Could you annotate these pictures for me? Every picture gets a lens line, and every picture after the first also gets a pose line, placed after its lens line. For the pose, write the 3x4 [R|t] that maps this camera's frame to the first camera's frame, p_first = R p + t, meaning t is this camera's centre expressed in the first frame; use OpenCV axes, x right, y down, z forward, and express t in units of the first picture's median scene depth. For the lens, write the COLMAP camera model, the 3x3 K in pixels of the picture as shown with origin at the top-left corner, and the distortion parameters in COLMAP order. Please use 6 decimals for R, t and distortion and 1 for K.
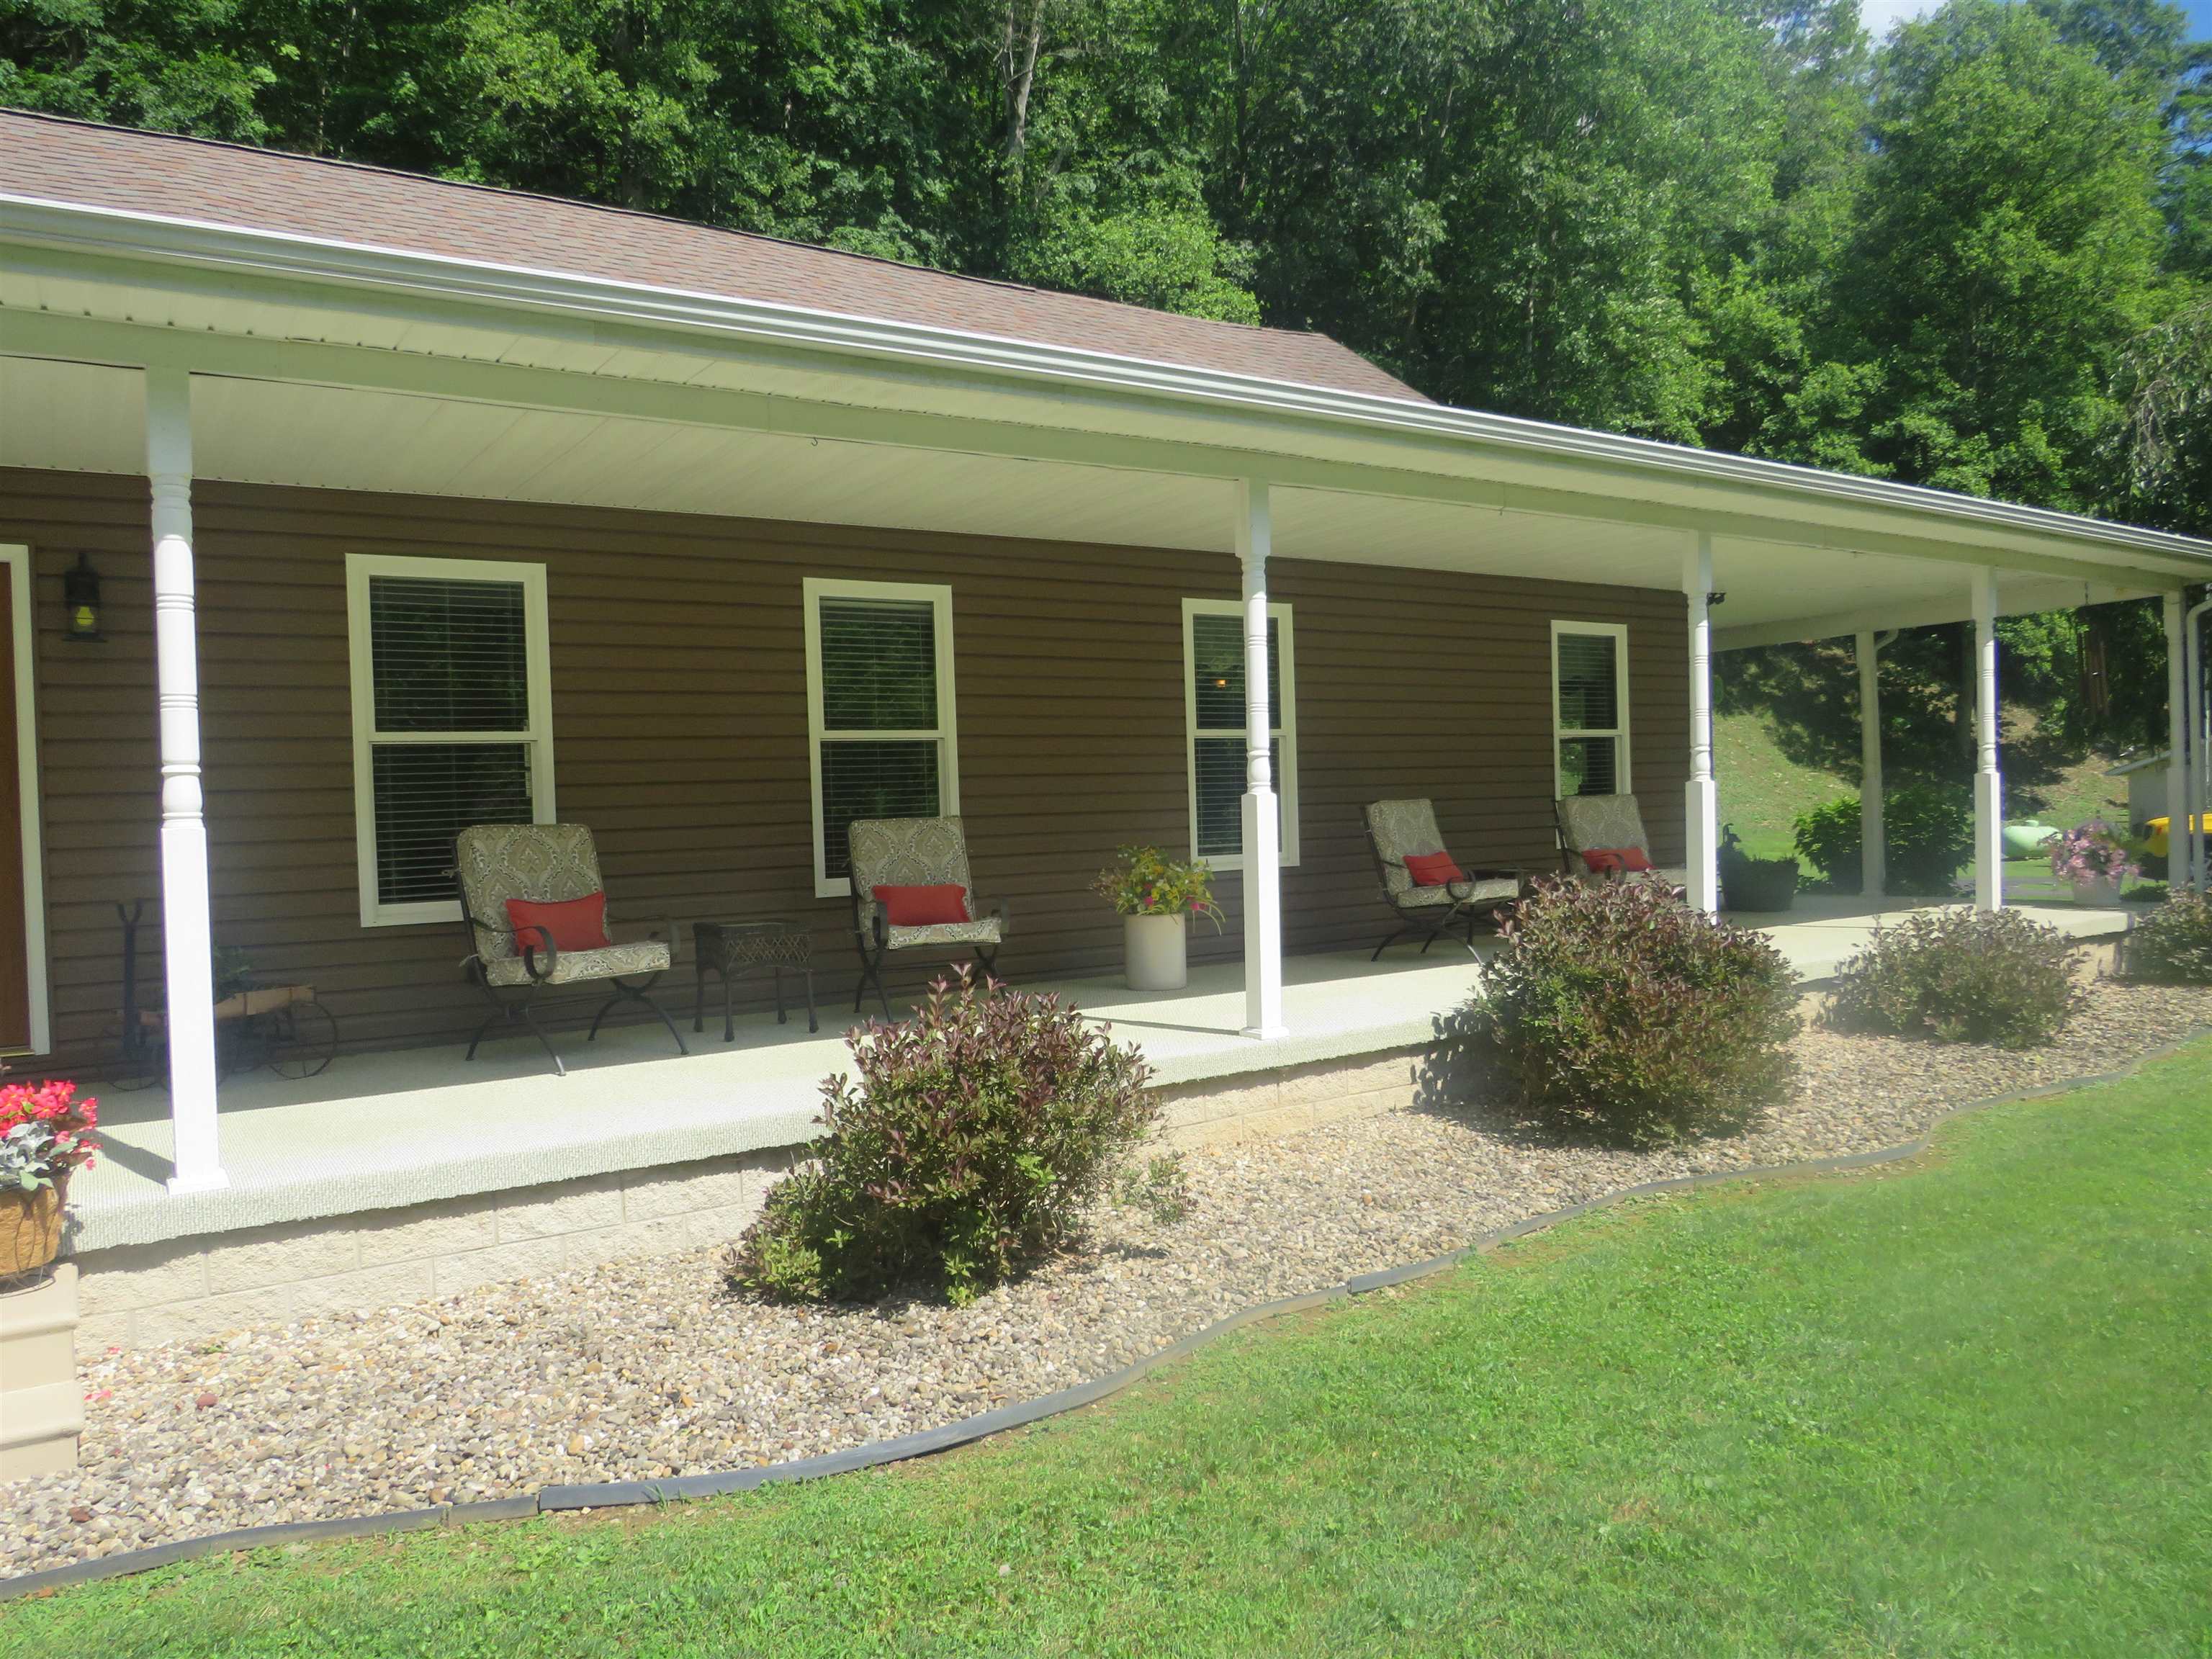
lens RADIAL K [[1603.7, 0, 1111.3], [0, 1603.7, 845.8], [0, 0, 1]] dist [-0.031158, -0.006069]
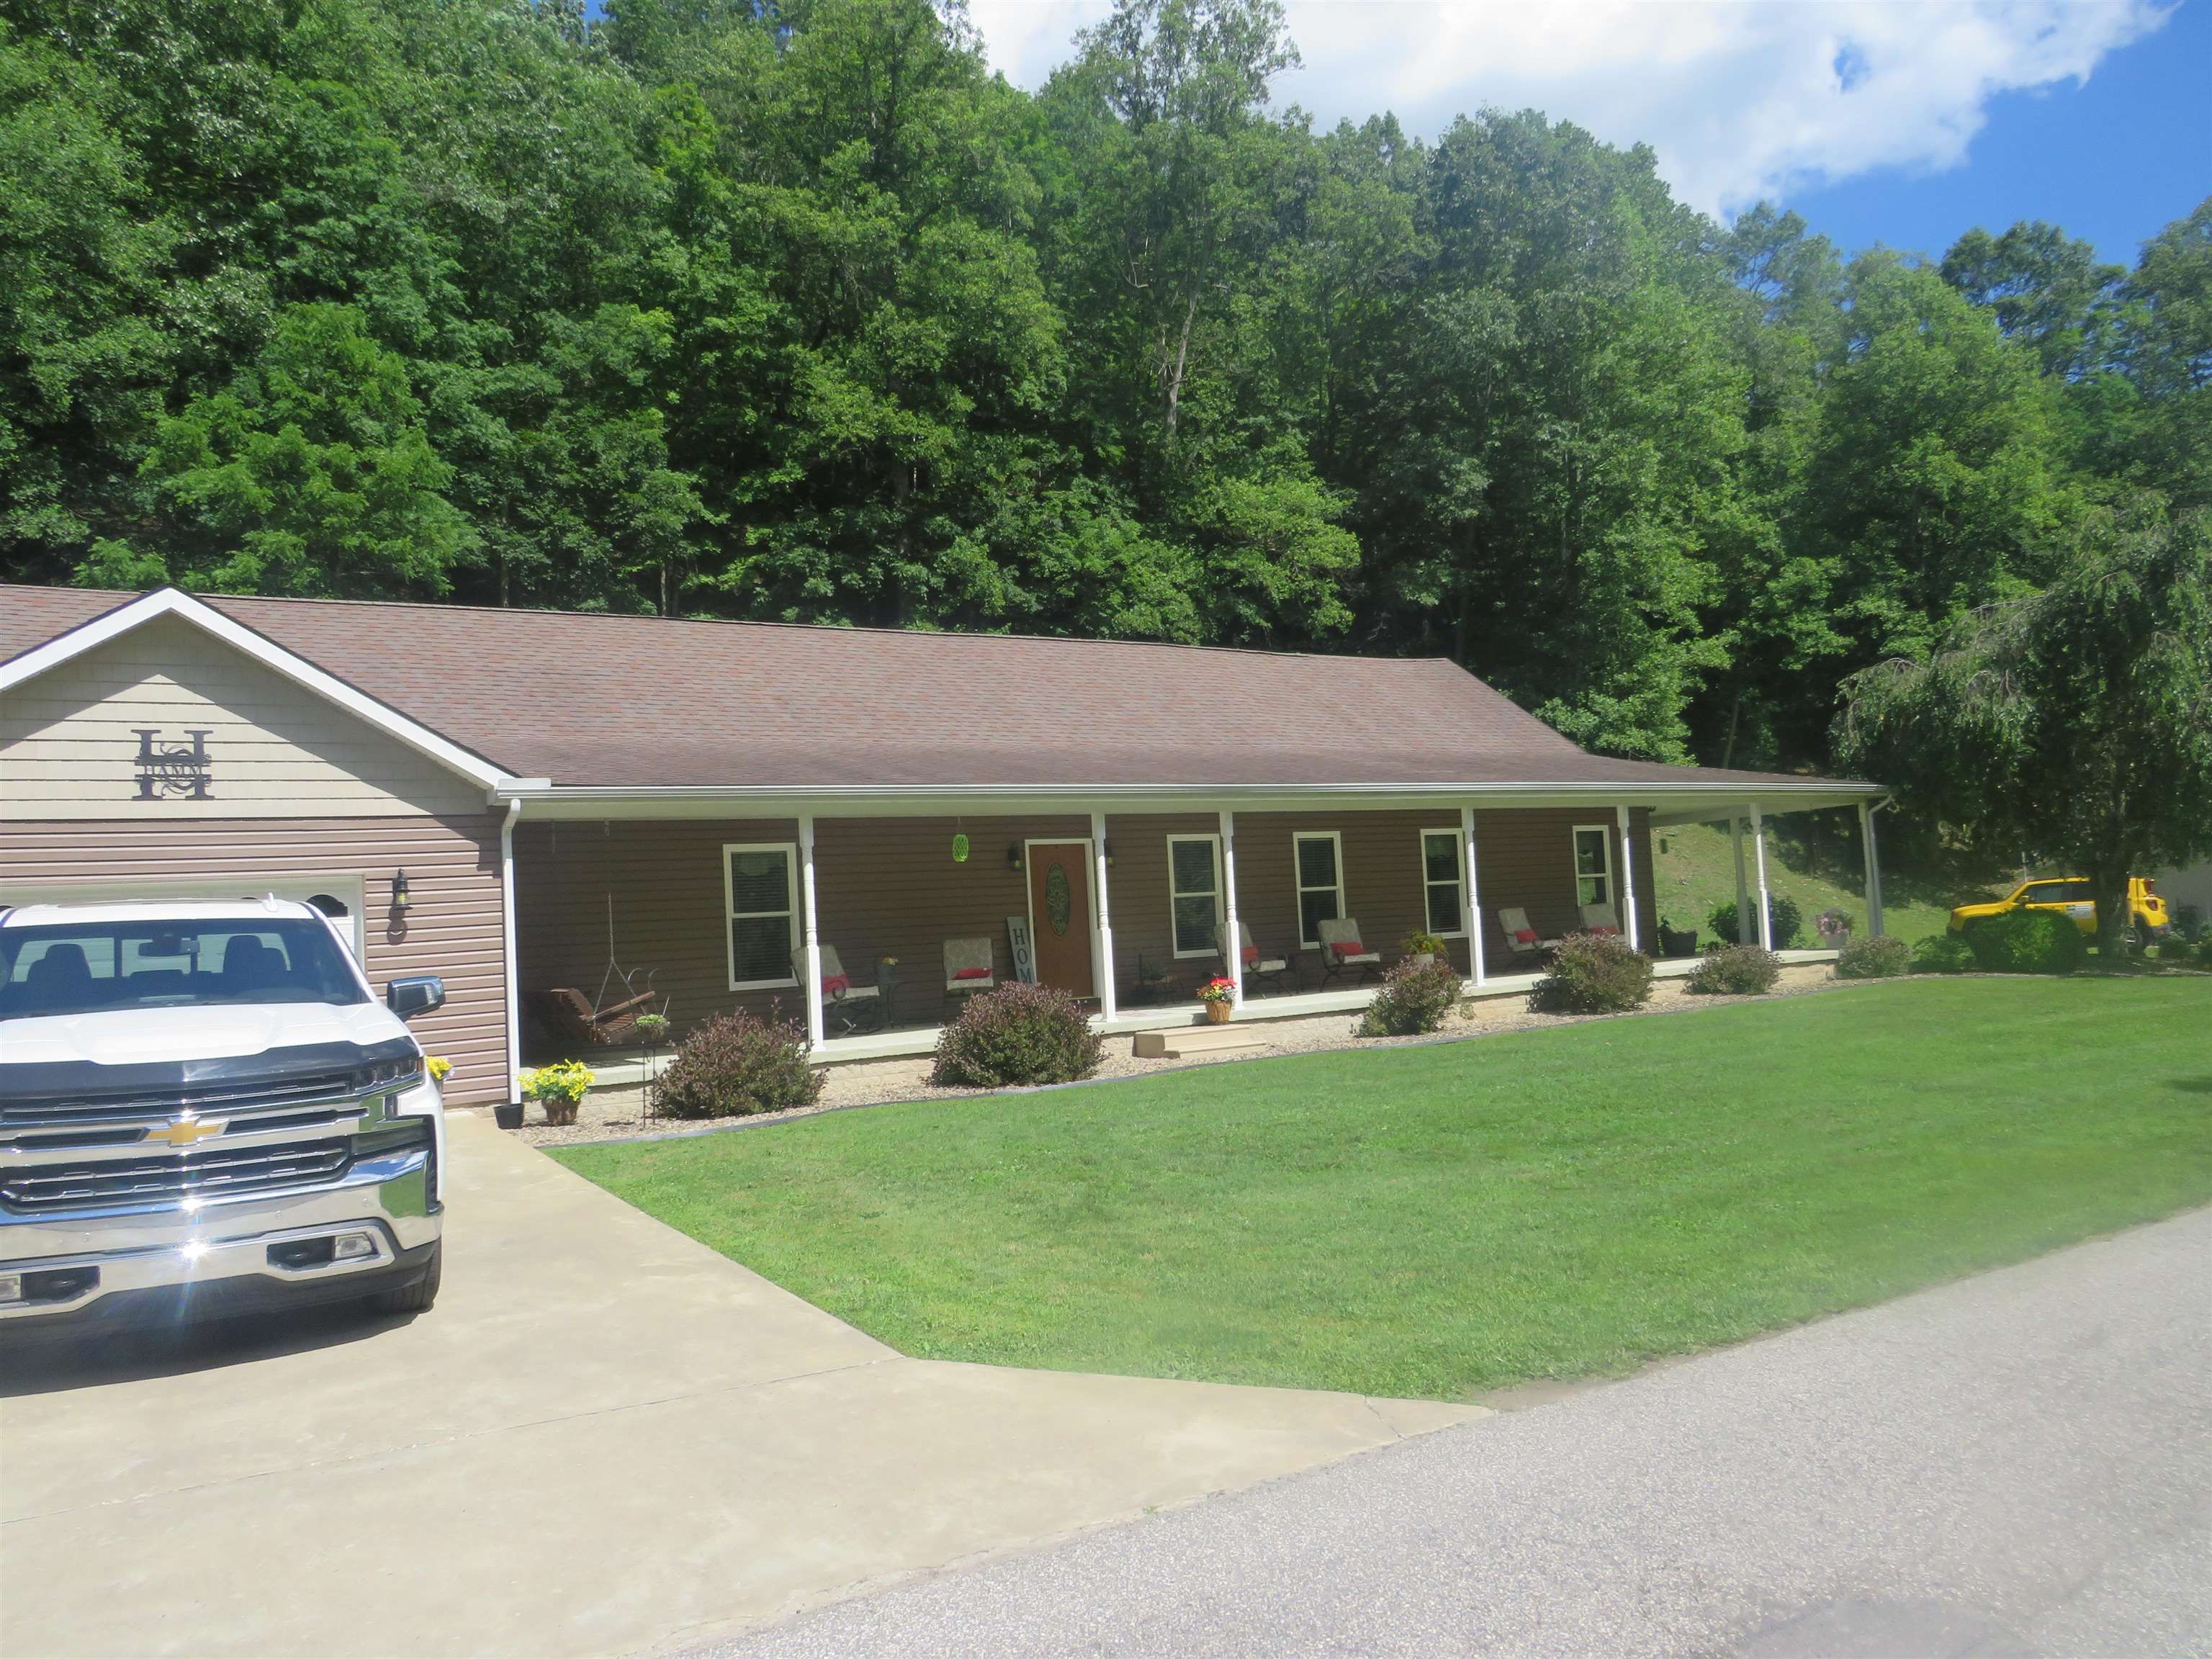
lens RADIAL K [[1528.2, 0, 1126.3], [0, 1528.2, 783.9], [0, 0, 1]] dist [-0.042861, 0.022312]
pose [[0.998983, -0.025706, -0.037046, -0.051985], [0.021273, 0.993085, -0.115451, 0.006423], [0.039757, 0.114545, 0.992622, -0.222504]]
